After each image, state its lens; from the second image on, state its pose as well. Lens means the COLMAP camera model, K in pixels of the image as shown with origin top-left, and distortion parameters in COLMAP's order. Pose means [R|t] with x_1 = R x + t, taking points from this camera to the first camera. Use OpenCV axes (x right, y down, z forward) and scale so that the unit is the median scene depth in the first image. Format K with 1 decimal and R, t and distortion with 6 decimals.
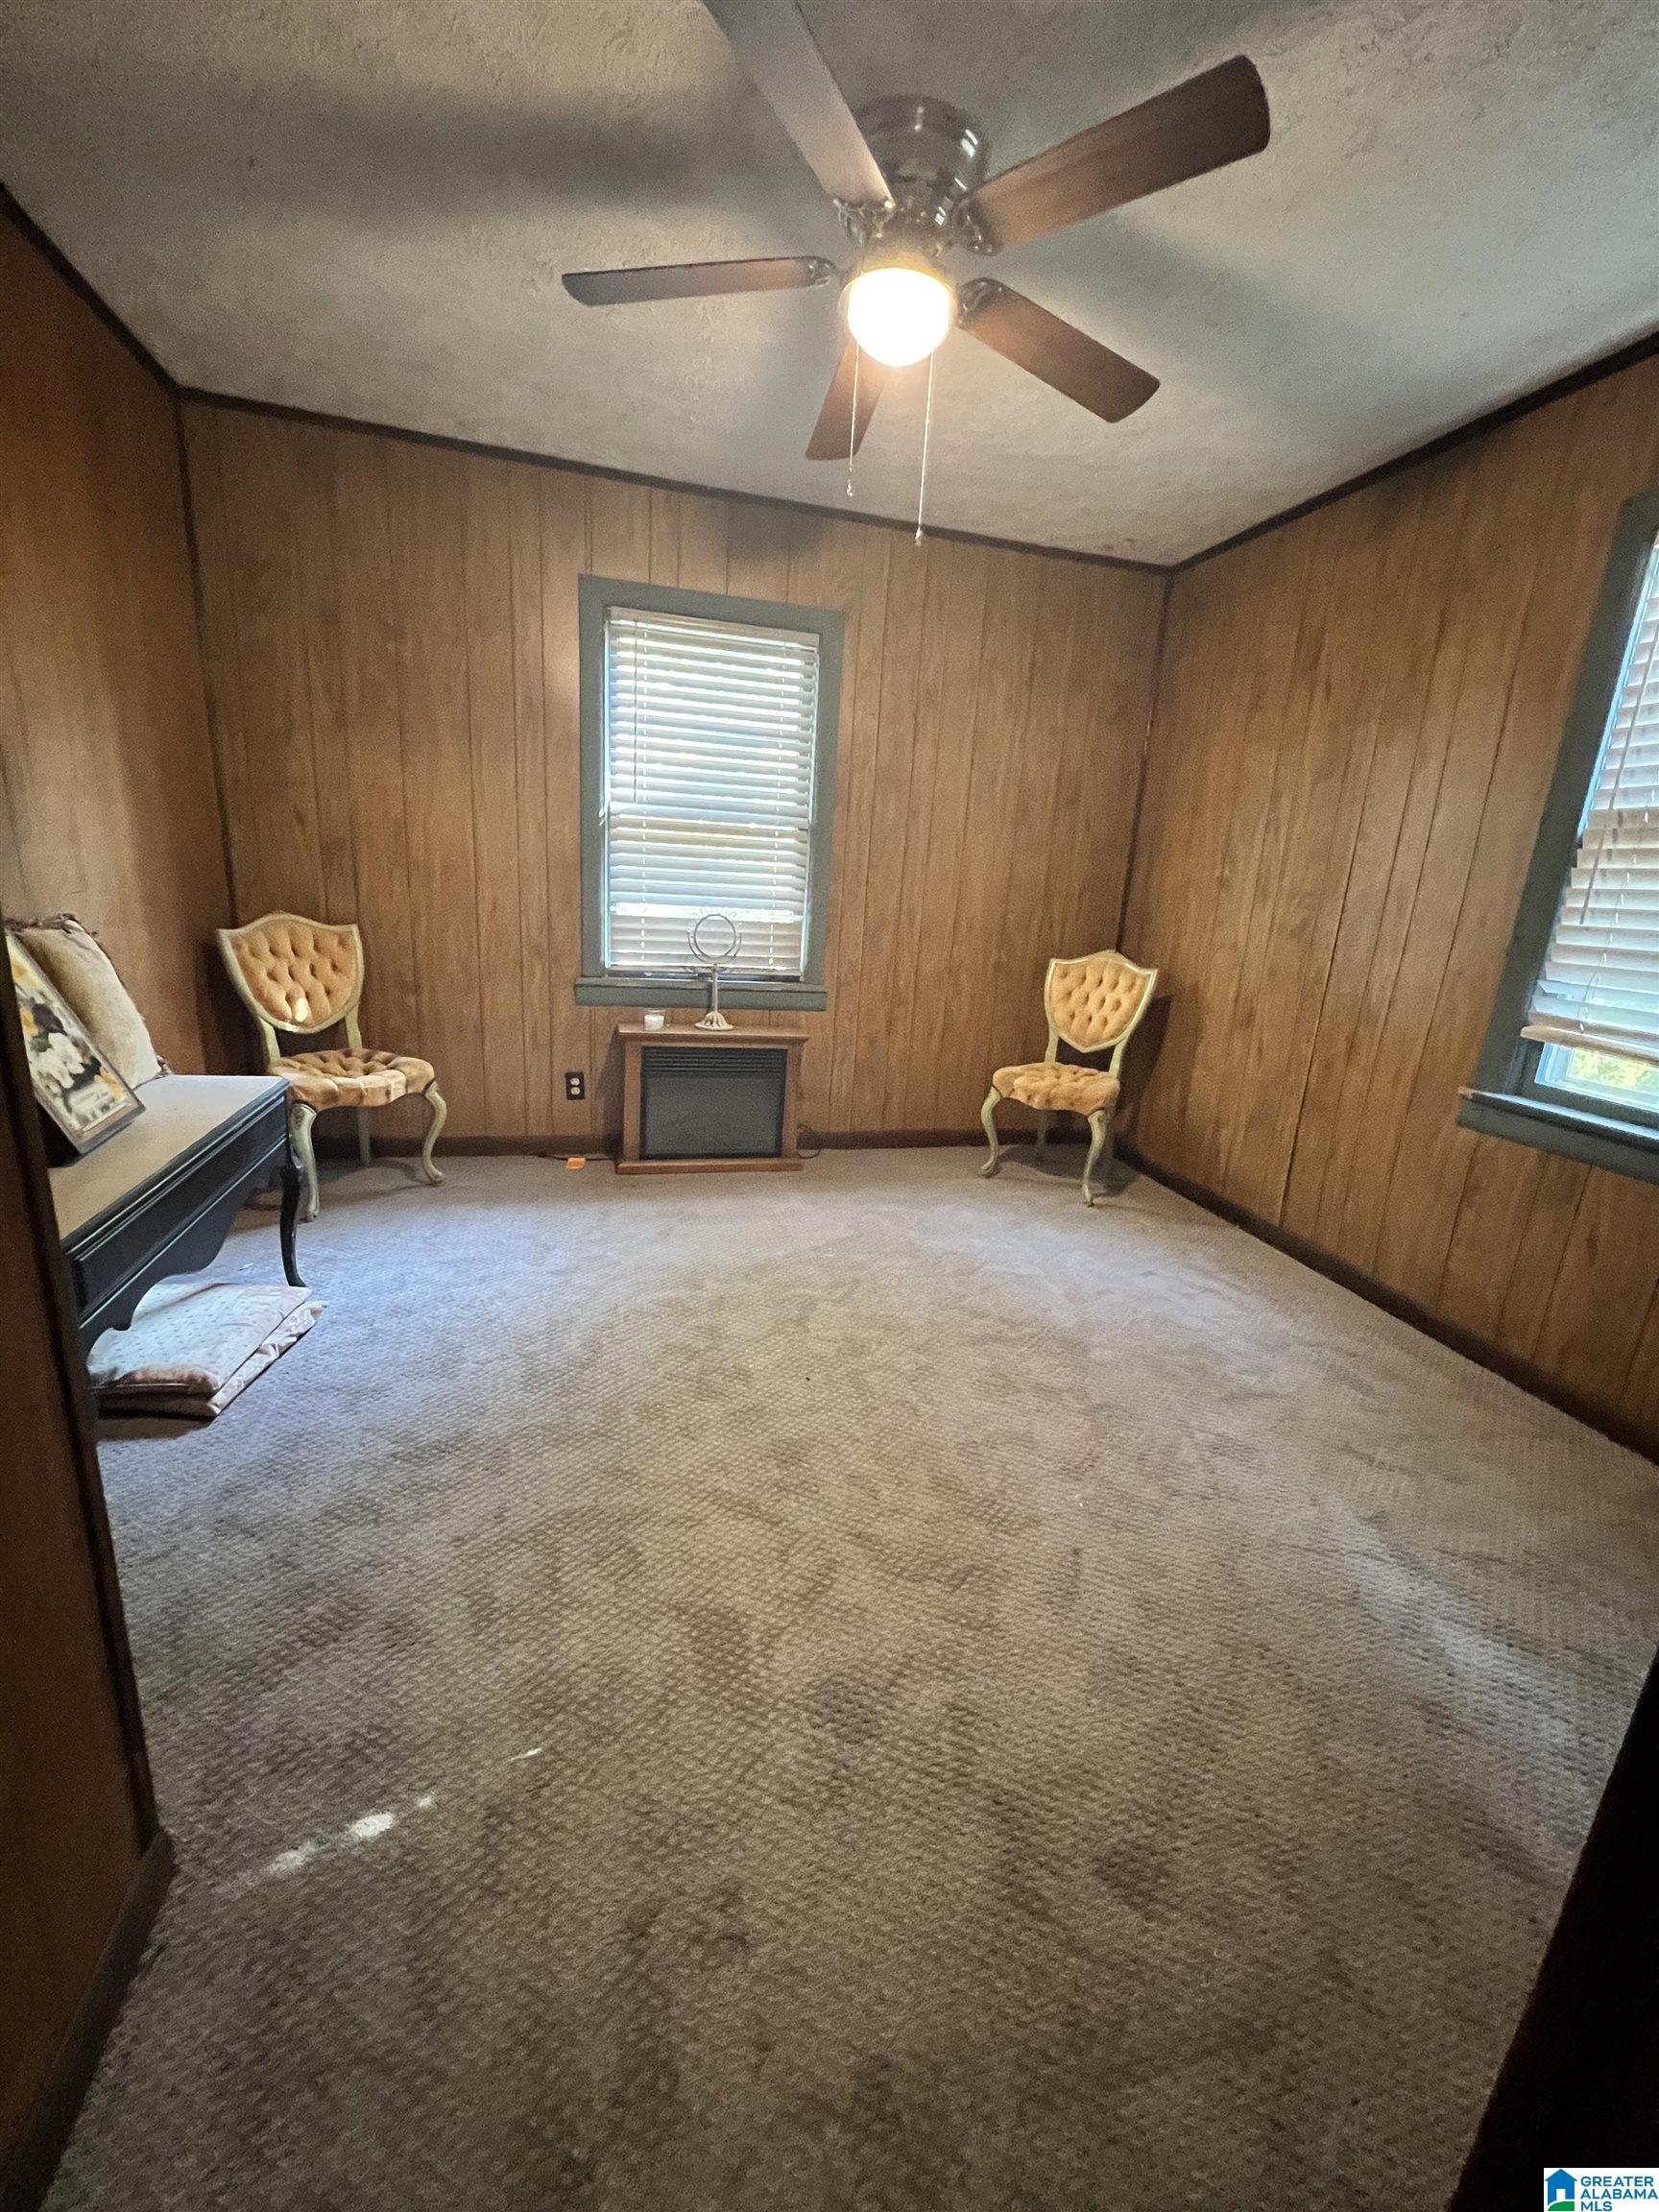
lens RADIAL K [[884.0, 0, 827.4], [0, 884.0, 1110.9], [0, 0, 1]] dist [-0.002131, 0.000236]
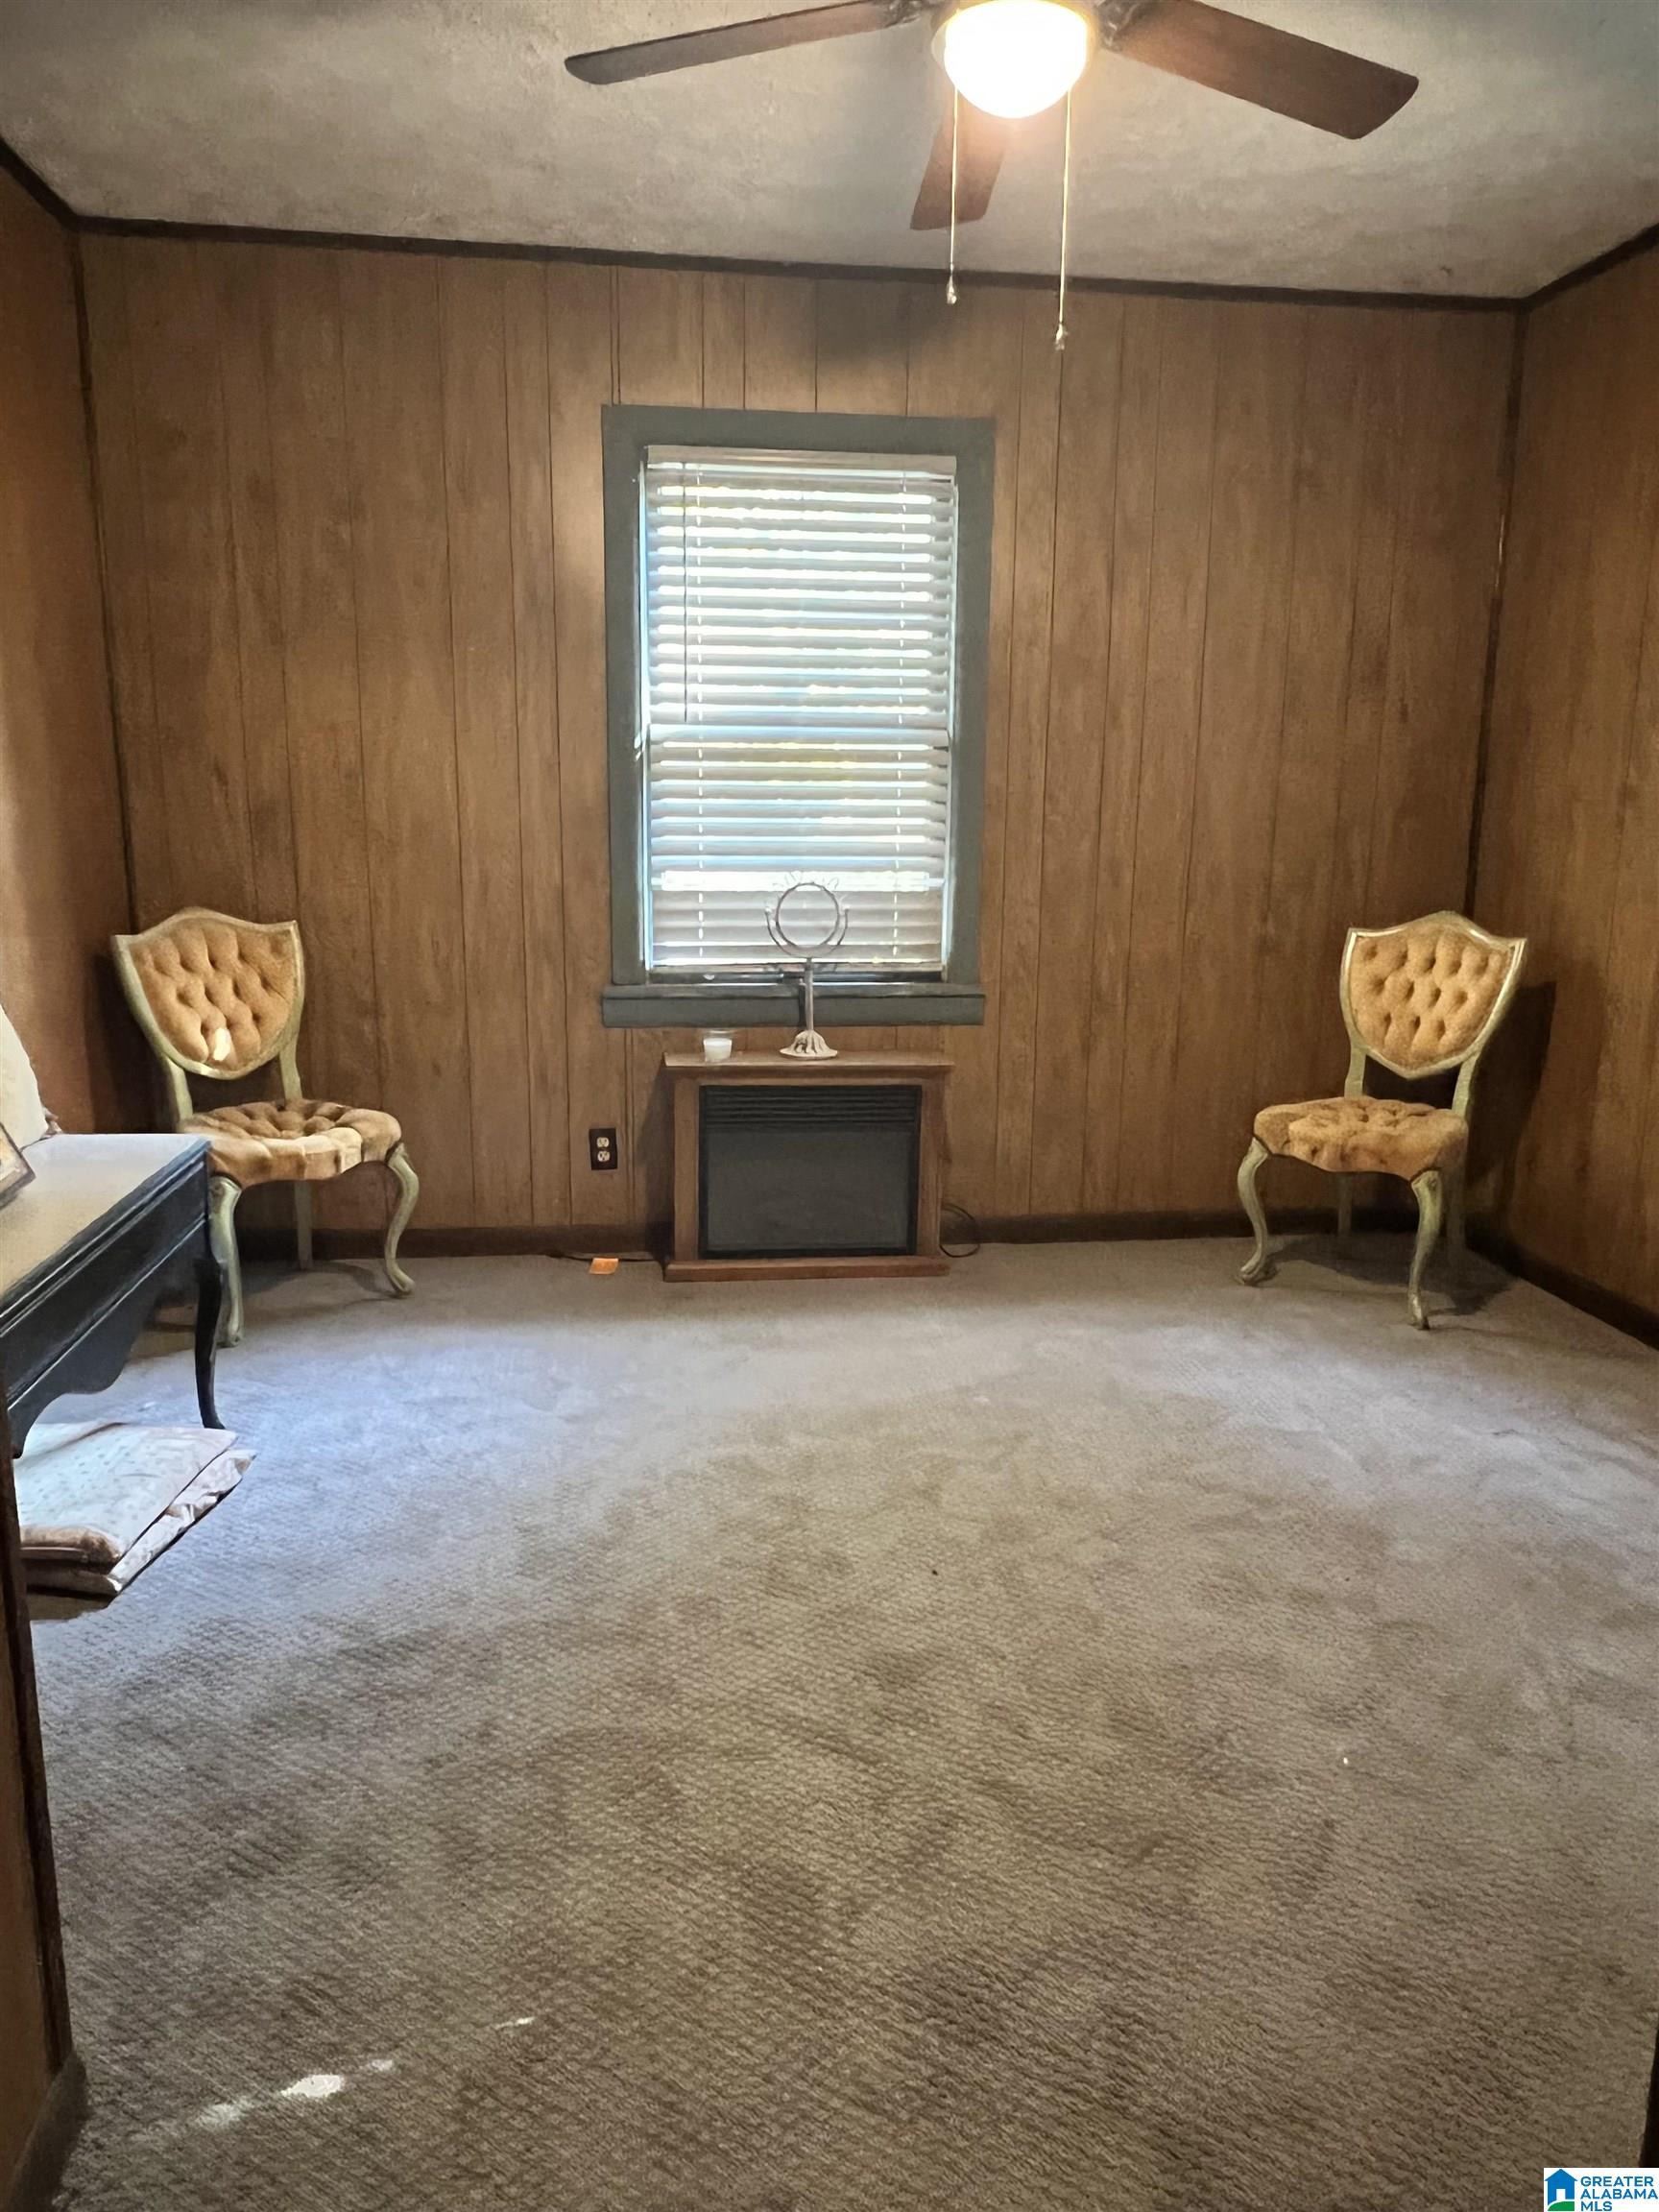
lens RADIAL K [[1502.7, 0, 823.2], [0, 1502.7, 1115.2], [0, 0, 1]] dist [-0.000180, 0.000091]
pose [[0.989425, -0.023311, -0.143158, 0.050935], [0.014676, 0.998025, -0.061087, 0.022700], [0.144299, 0.058340, 0.987813, -0.114469]]
